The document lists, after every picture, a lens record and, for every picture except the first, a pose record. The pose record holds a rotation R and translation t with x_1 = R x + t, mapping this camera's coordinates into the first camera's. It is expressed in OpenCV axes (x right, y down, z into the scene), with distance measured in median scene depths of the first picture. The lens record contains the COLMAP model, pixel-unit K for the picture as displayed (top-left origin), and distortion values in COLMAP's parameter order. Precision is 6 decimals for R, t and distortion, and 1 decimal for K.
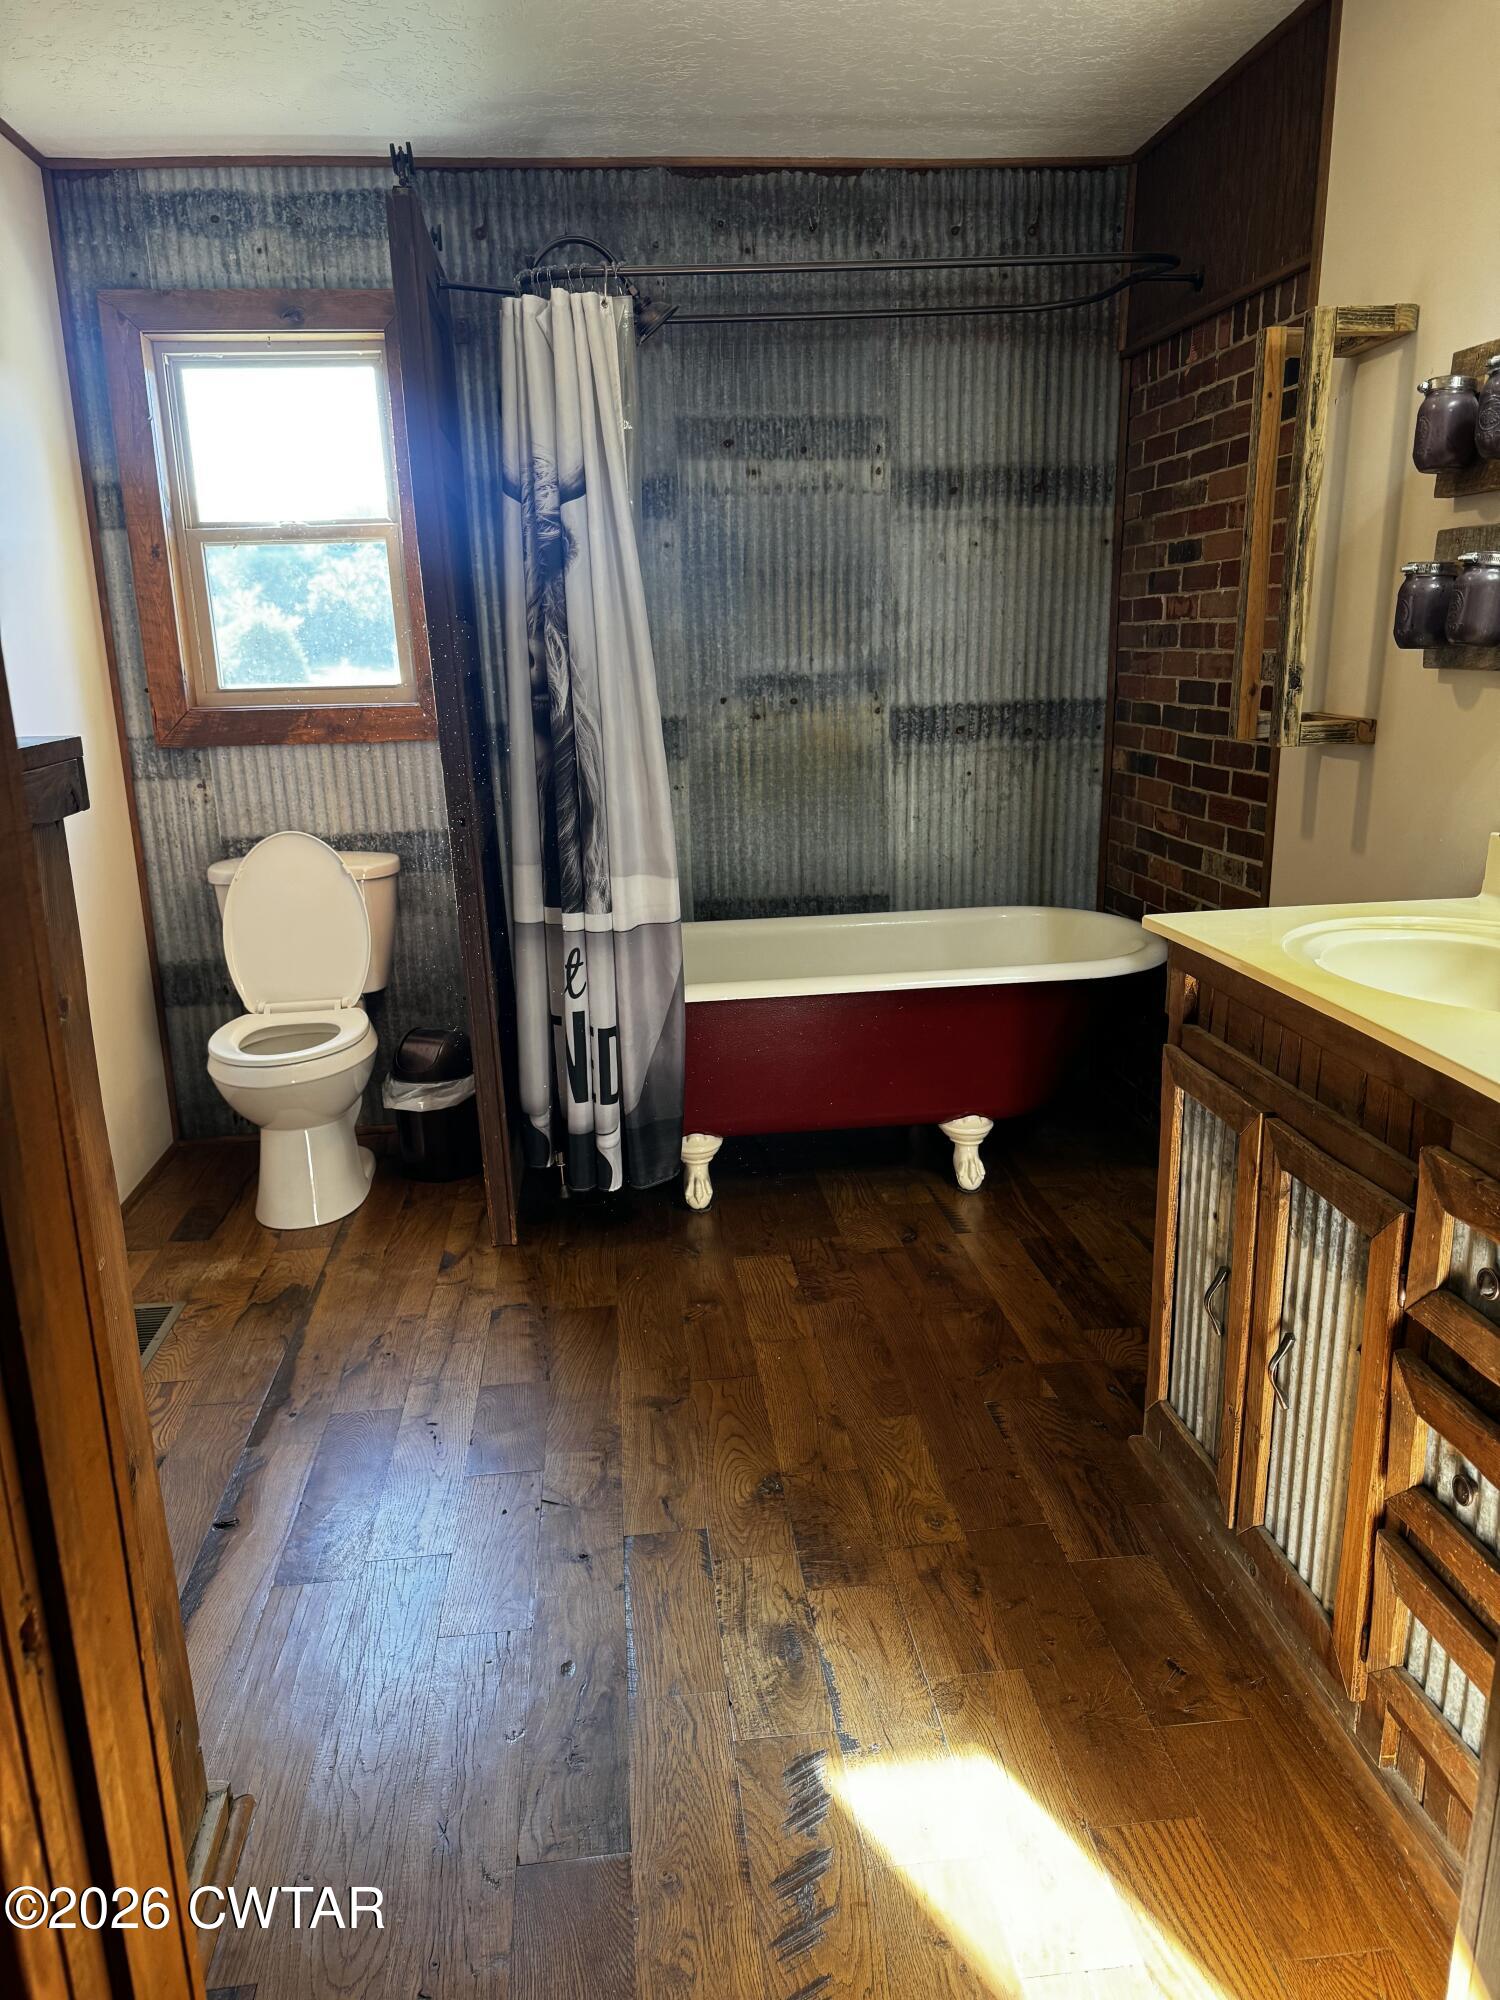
lens RADIAL K [[1401.7, 0, 743.7], [0, 1401.7, 1011.4], [0, 0, 1]] dist [0.047750, -0.062430]
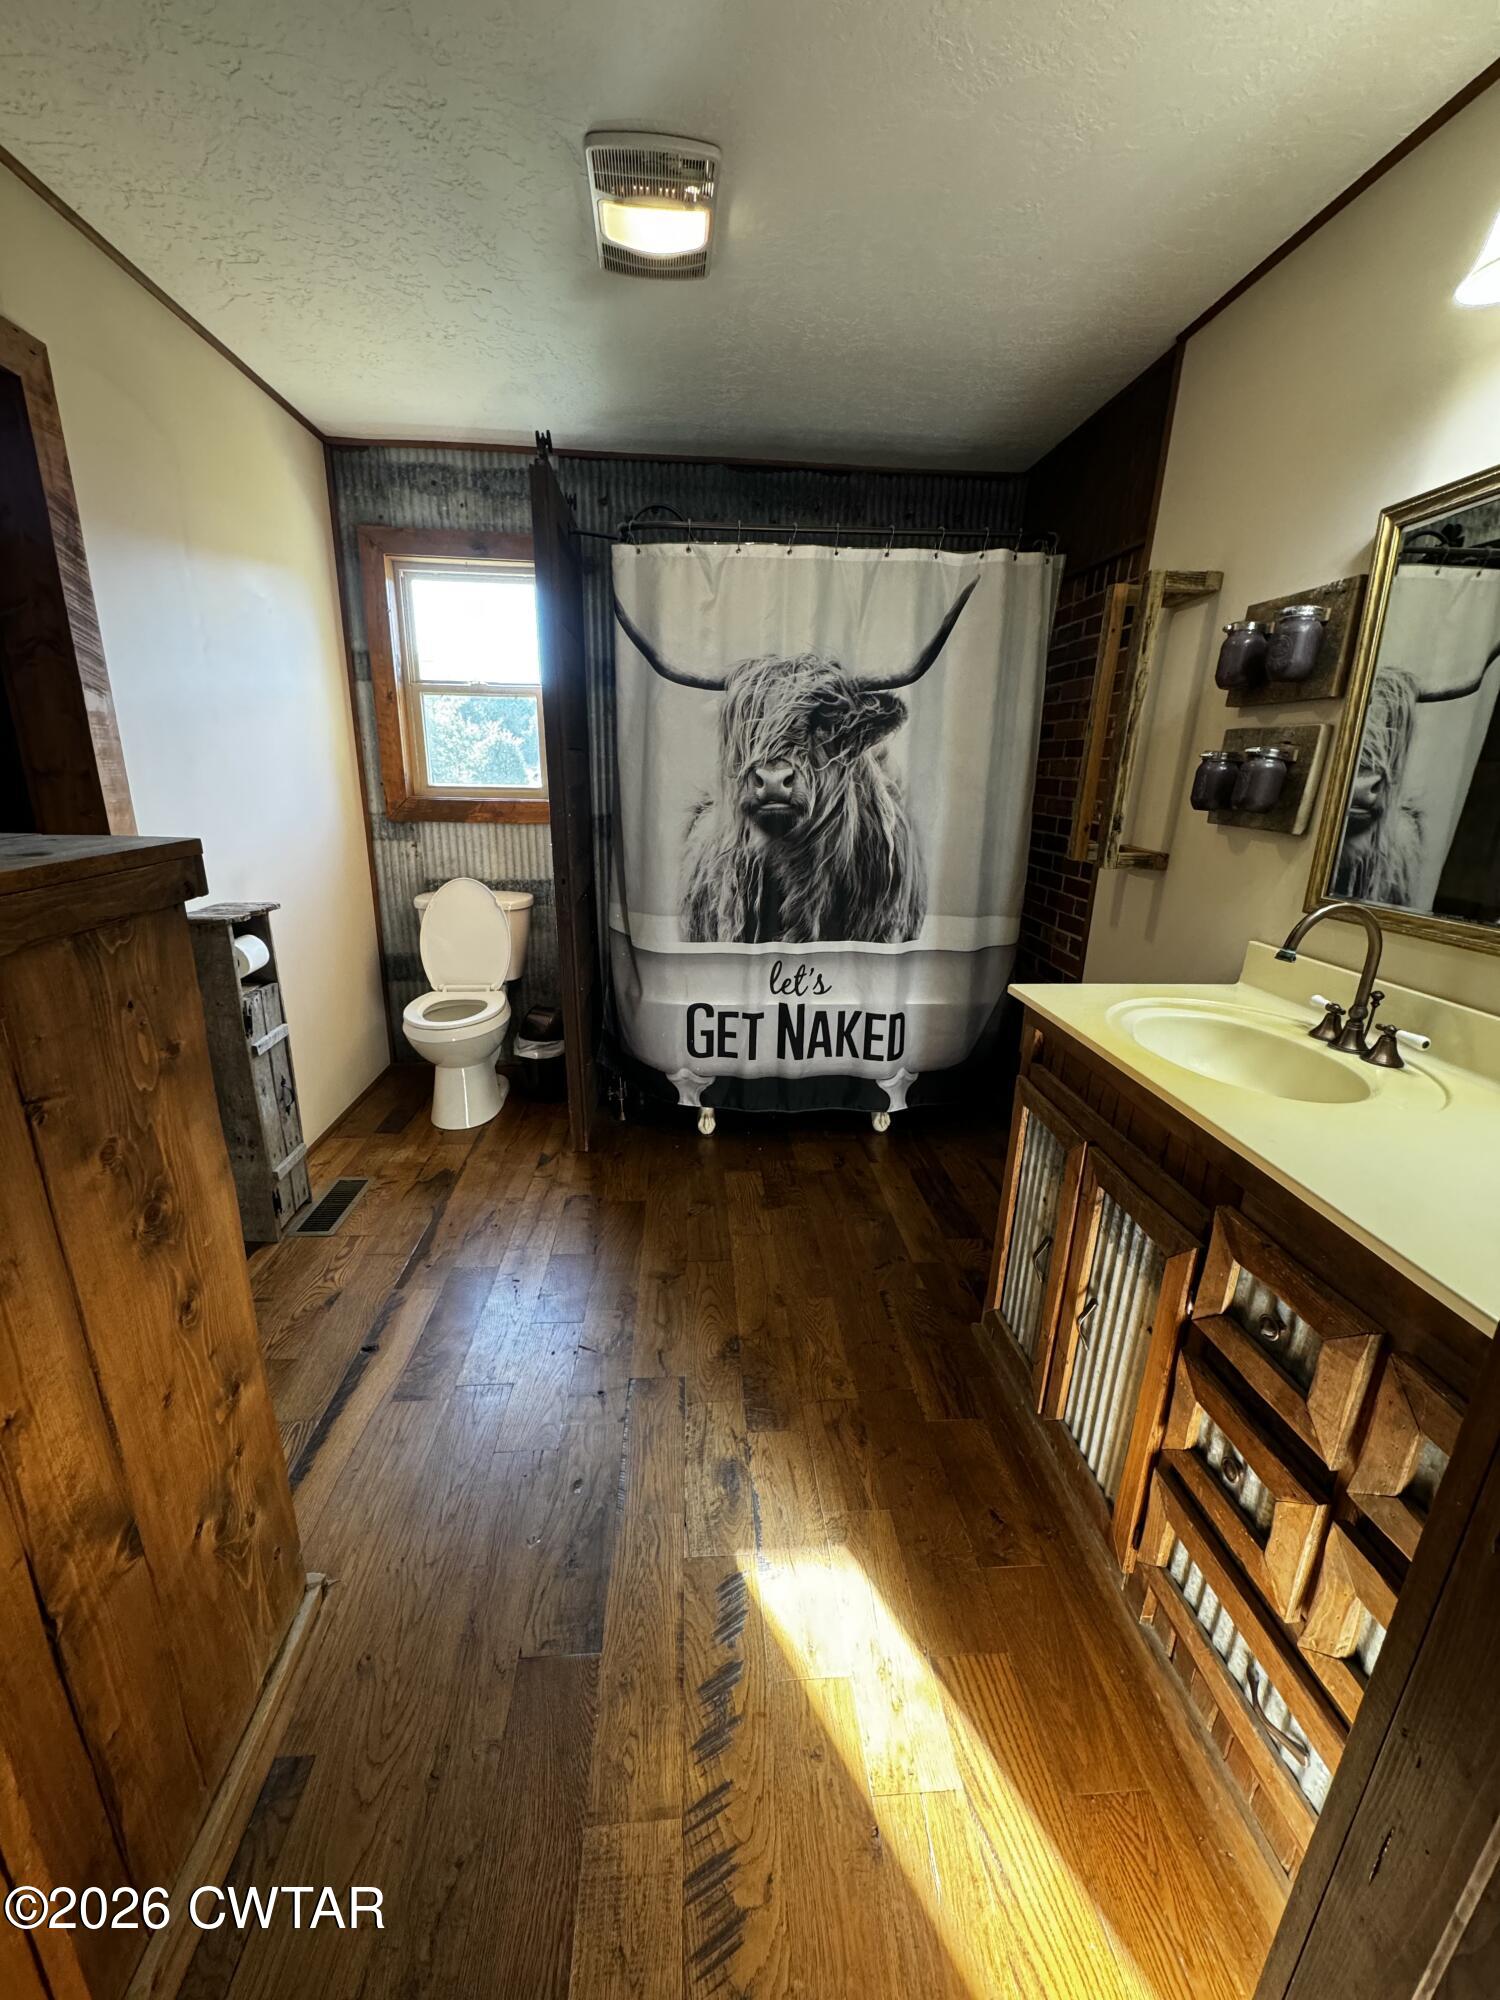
lens RADIAL K [[794.0, 0, 749.2], [0, 794.0, 1001.5], [0, 0, 1]] dist [-0.002729, 0.000144]
pose [[0.998170, 0.059161, -0.012510, 0.024398], [-0.058706, 0.997694, 0.034050, -0.053529], [0.014496, -0.033253, 0.999342, 0.150654]]
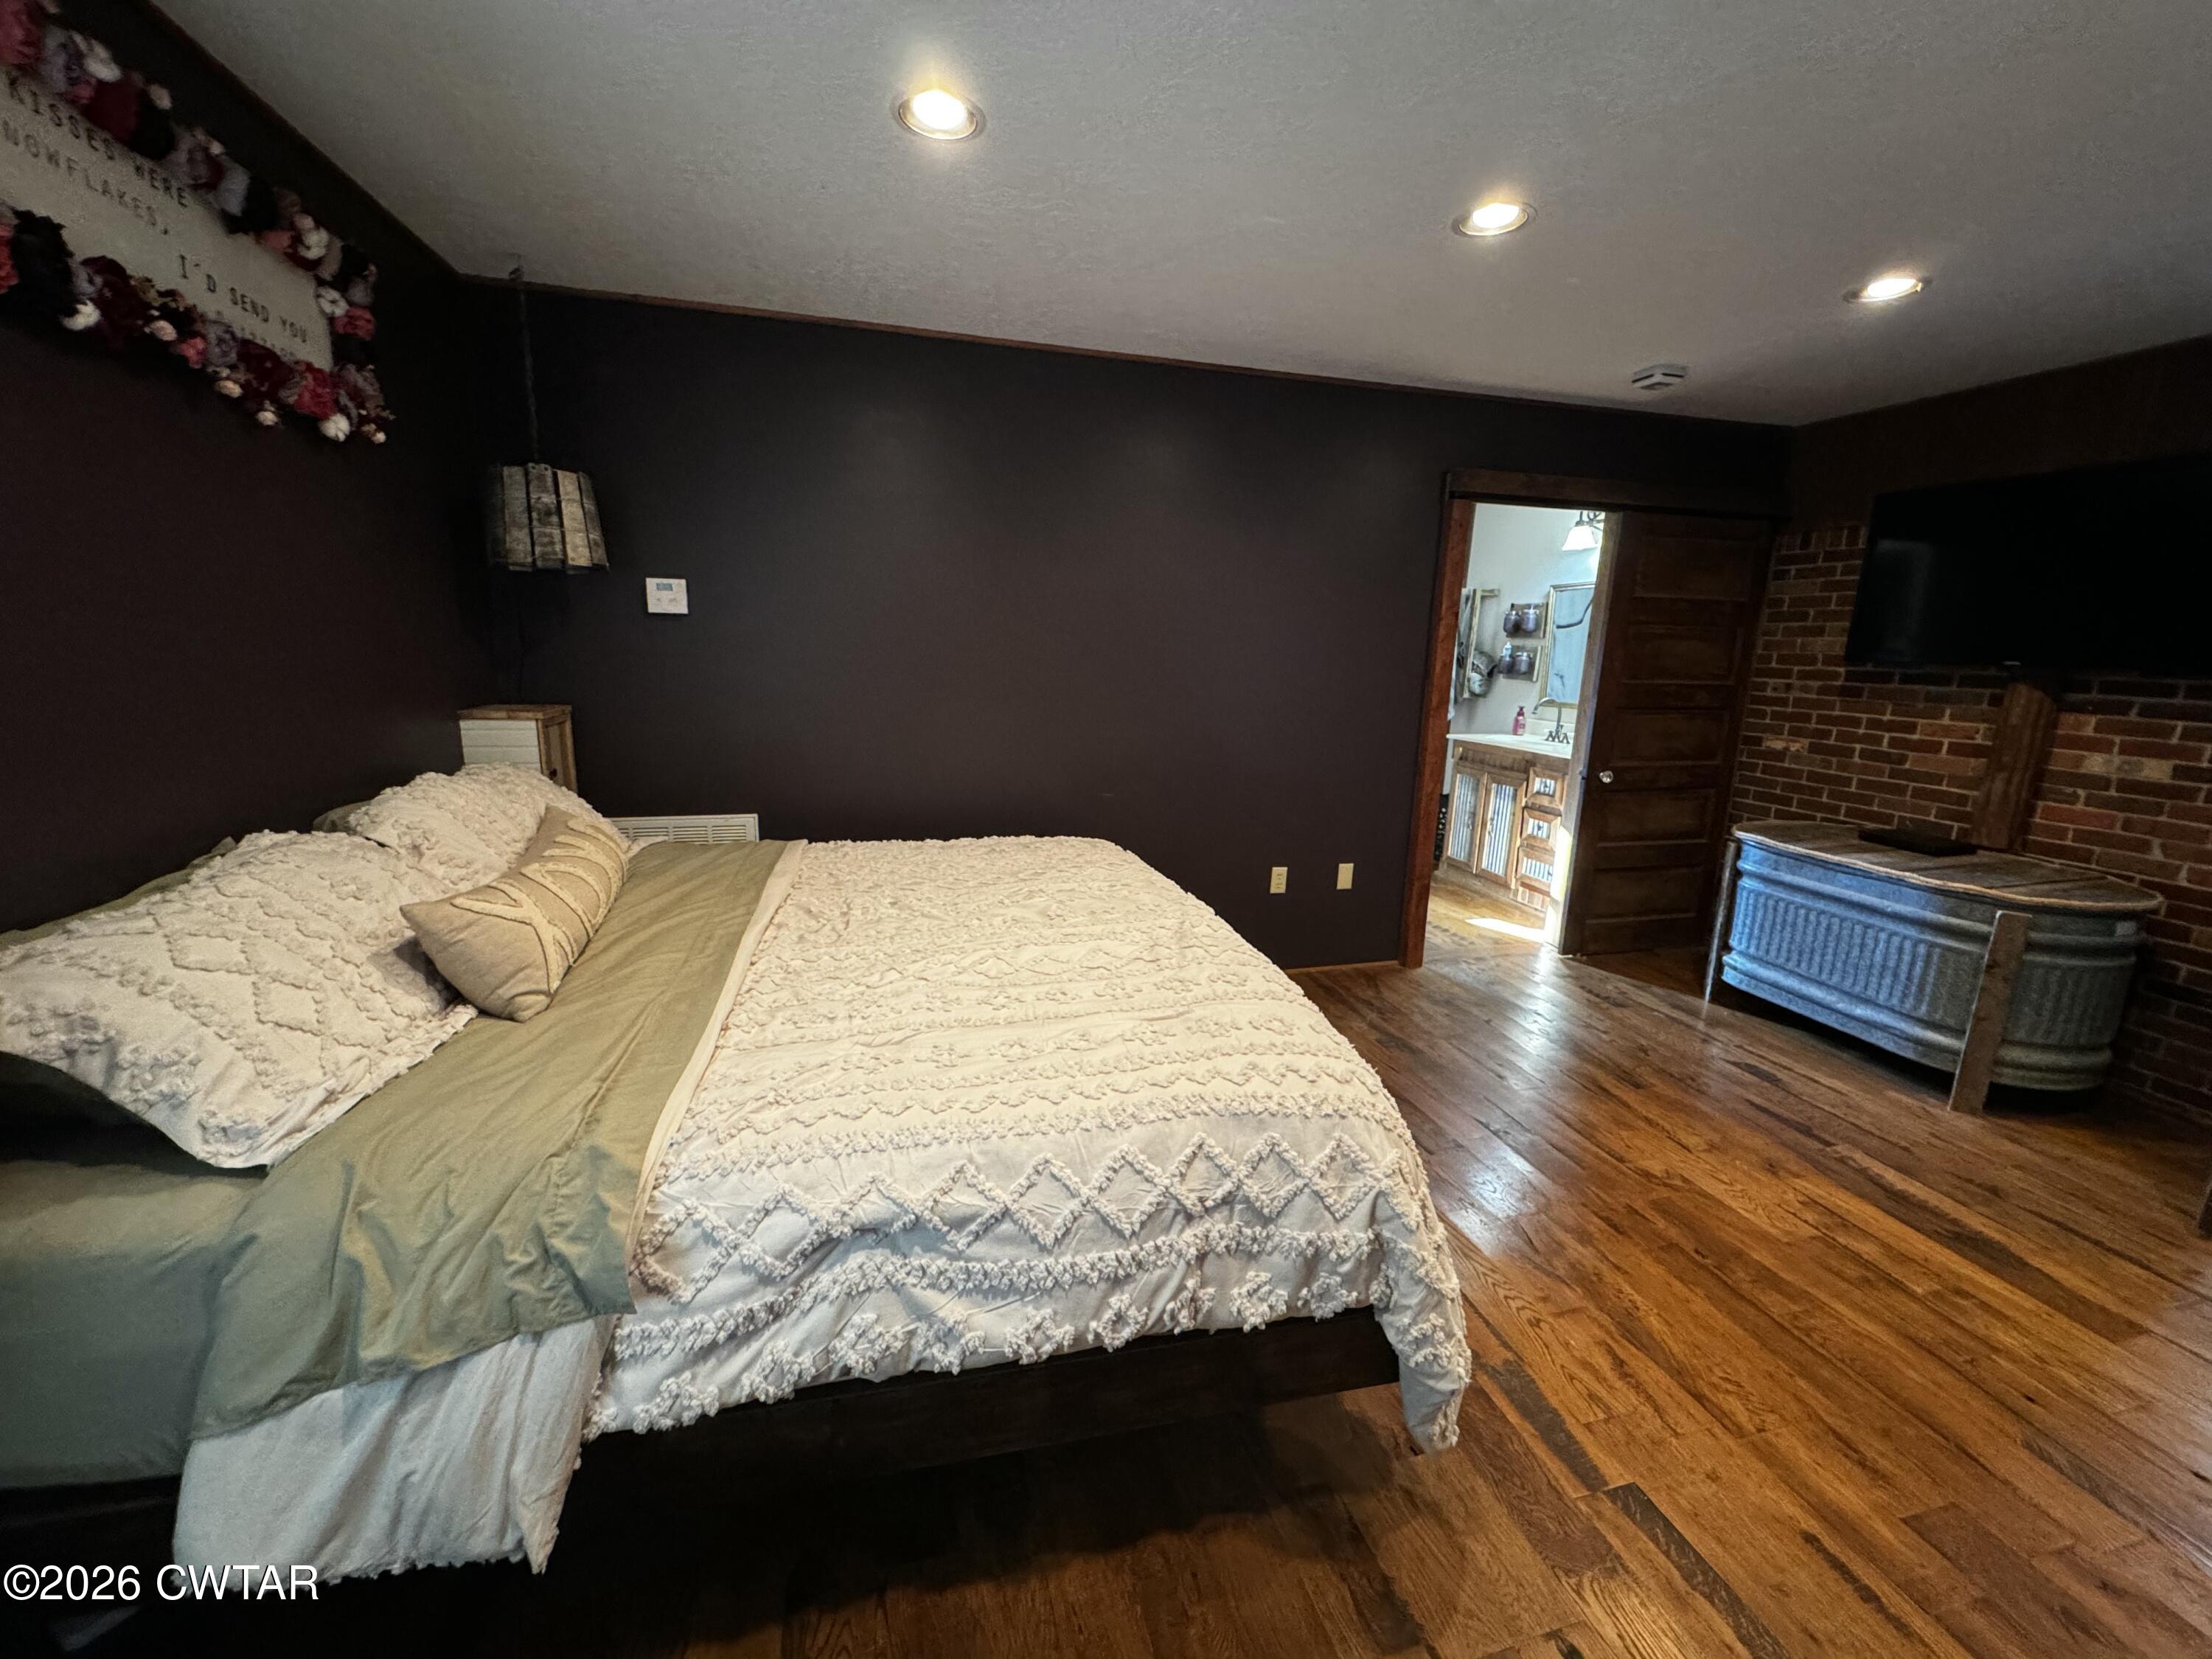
lens RADIAL K [[878.1, 0, 1105.0], [0, 878.1, 828.1], [0, 0, 1]] dist [-0.002729, 0.000144]
pose [[0.987145, 0.021031, 0.158440, -0.932436], [-0.012221, 0.998335, -0.056370, 0.305486], [-0.159362, 0.053709, 0.985758, -1.145970]]
